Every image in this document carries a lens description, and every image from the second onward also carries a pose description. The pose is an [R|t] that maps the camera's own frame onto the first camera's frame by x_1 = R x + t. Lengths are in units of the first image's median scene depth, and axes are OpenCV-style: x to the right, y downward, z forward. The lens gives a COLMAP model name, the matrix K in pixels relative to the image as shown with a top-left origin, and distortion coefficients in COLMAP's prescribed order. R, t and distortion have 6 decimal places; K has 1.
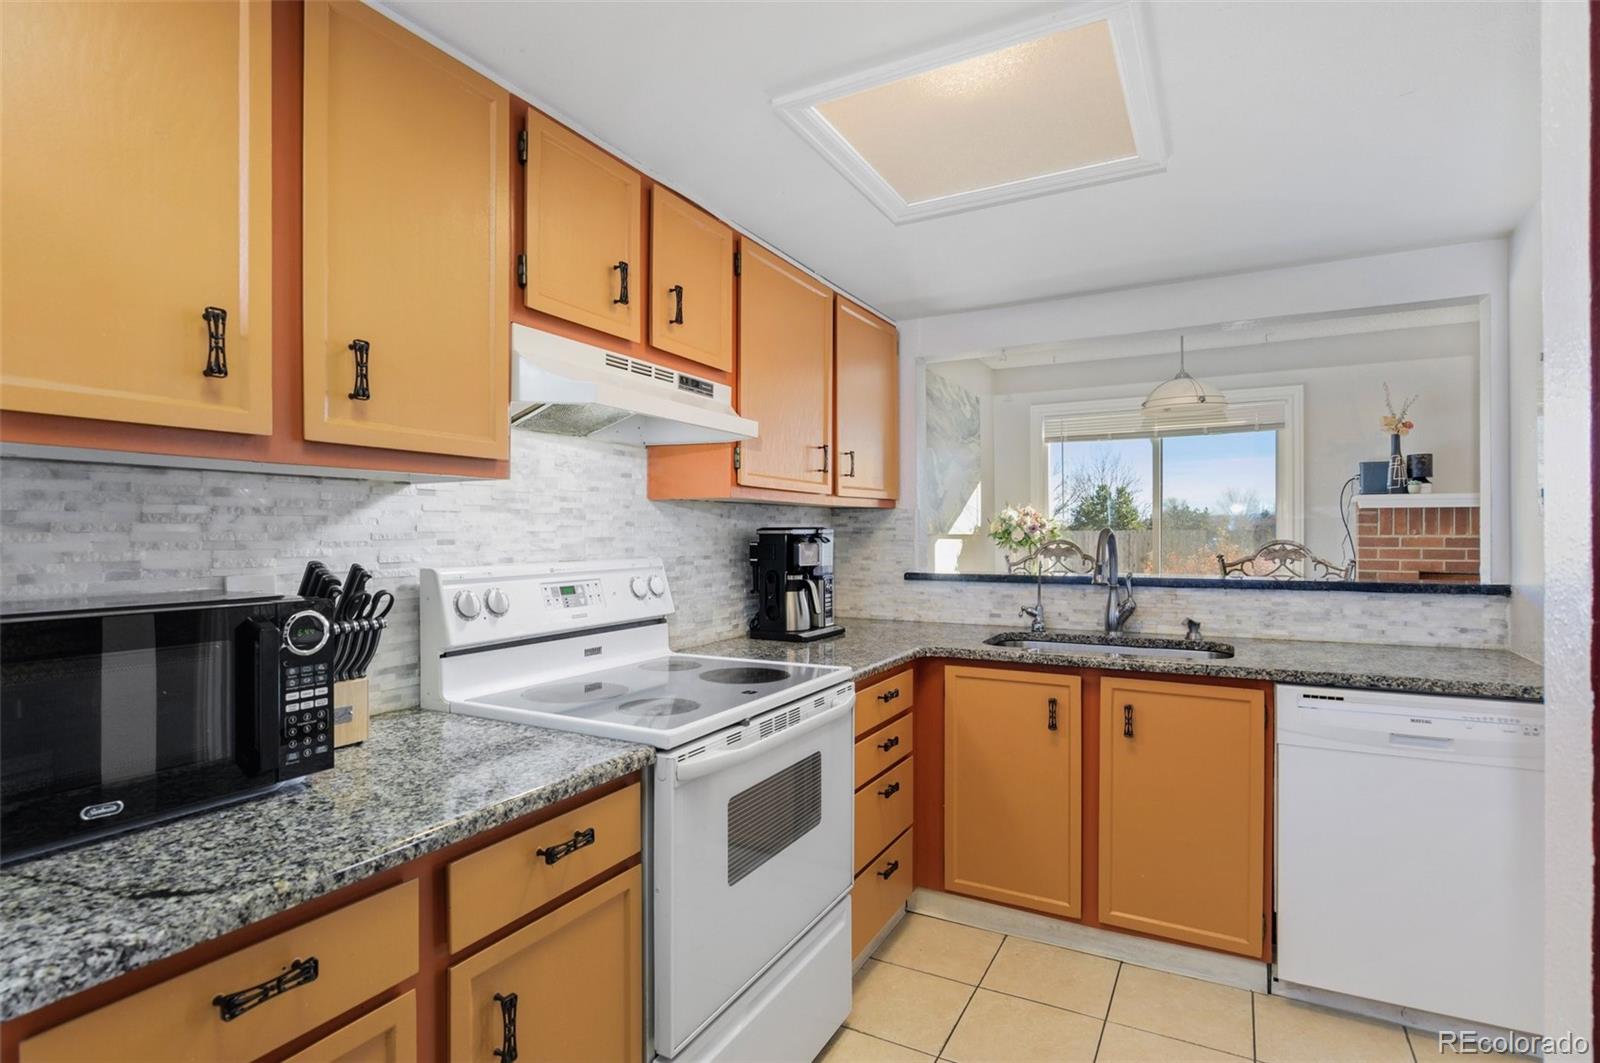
lens RADIAL K [[805.6, 0, 805.3], [0, 805.6, 533.7], [0, 0, 1]] dist [-0.011111, 0.000385]
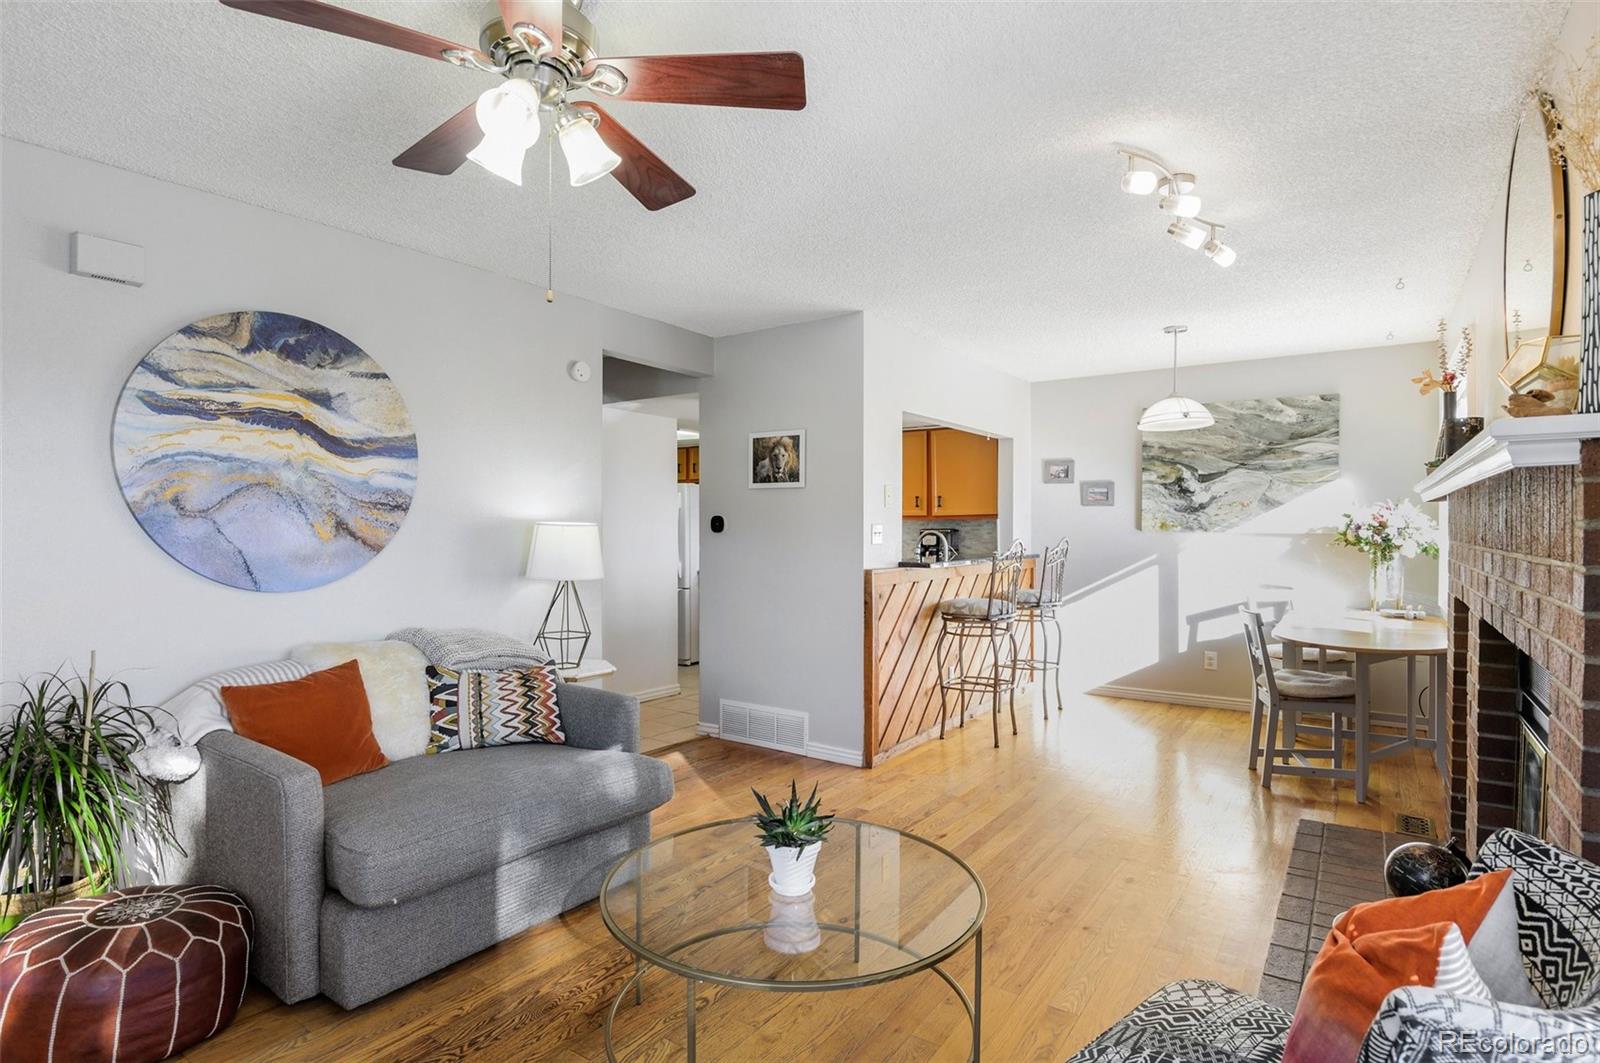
lens RADIAL K [[805.6, 0, 809.6], [0, 805.6, 530.9], [0, 0, 1]] dist [-0.011111, 0.000385]
pose [[-0.109759, 0.008344, -0.993923, 3.362836], [0.002002, 0.999965, 0.008174, -0.030618], [0.993956, -0.001092, -0.109772, 1.254073]]
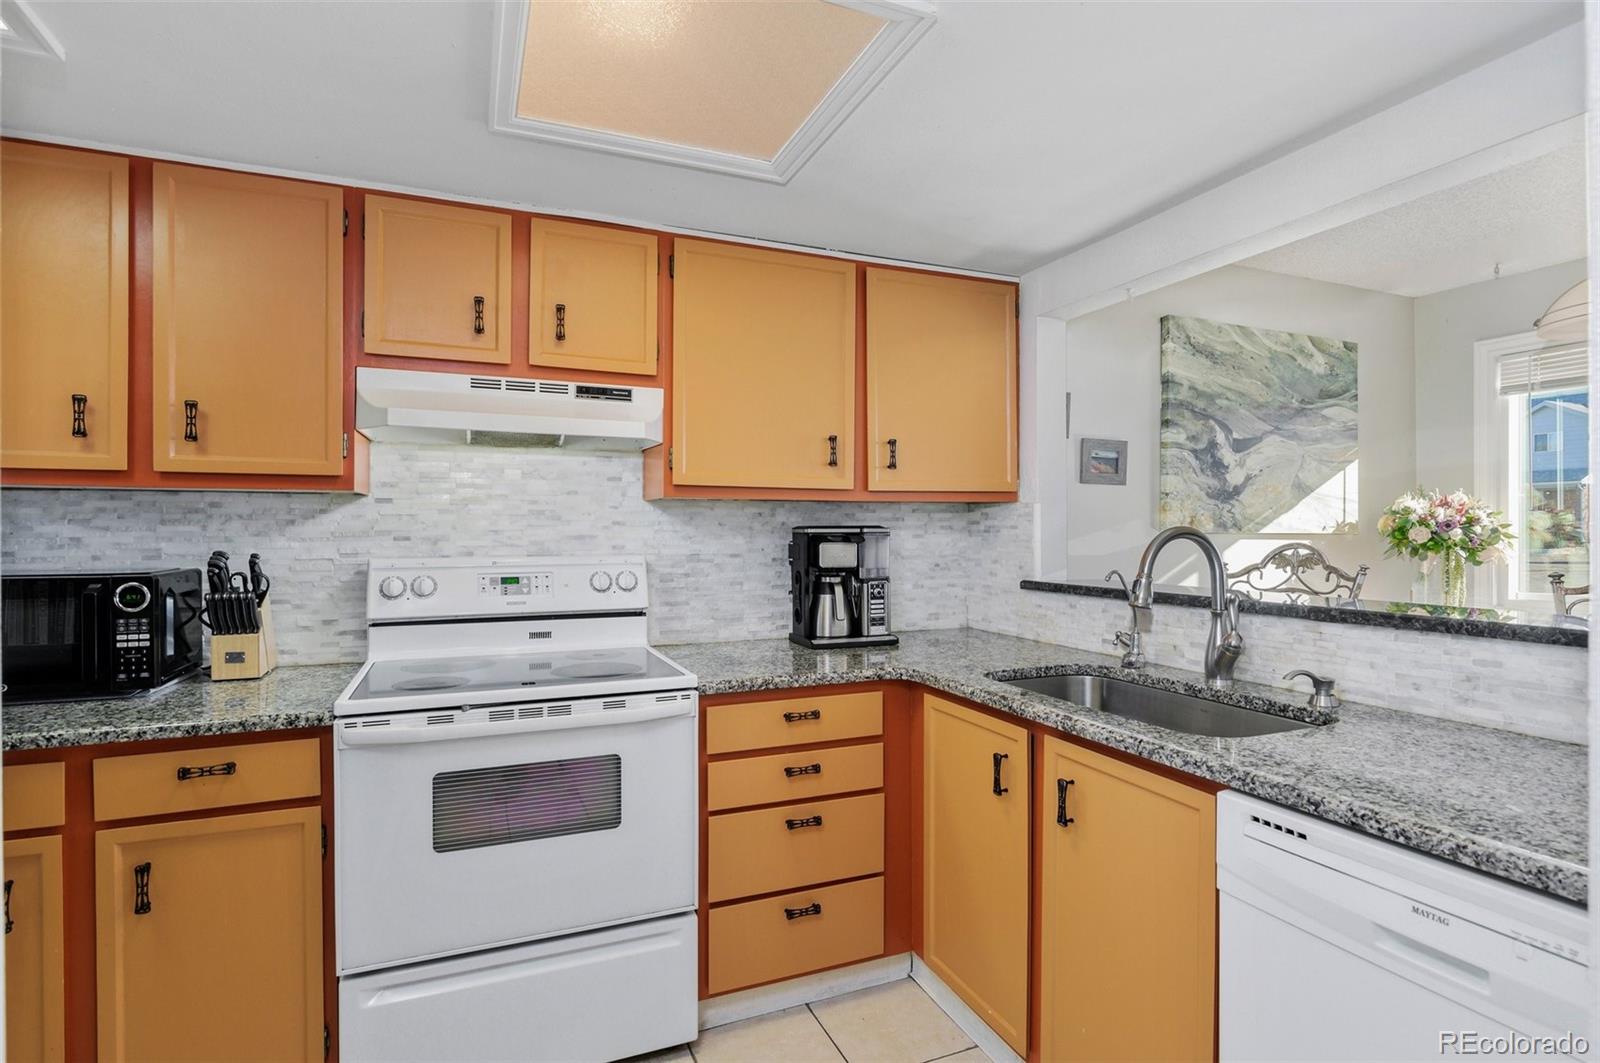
lens RADIAL K [[805.6, 0, 800.4], [0, 805.6, 531.5], [0, 0, 1]] dist [-0.011111, 0.000385]
pose [[0.774485, 0.004550, -0.632576, 0.763174], [-0.002535, 0.999988, 0.004089, -0.006858], [0.632587, -0.001564, 0.774488, 0.355545]]
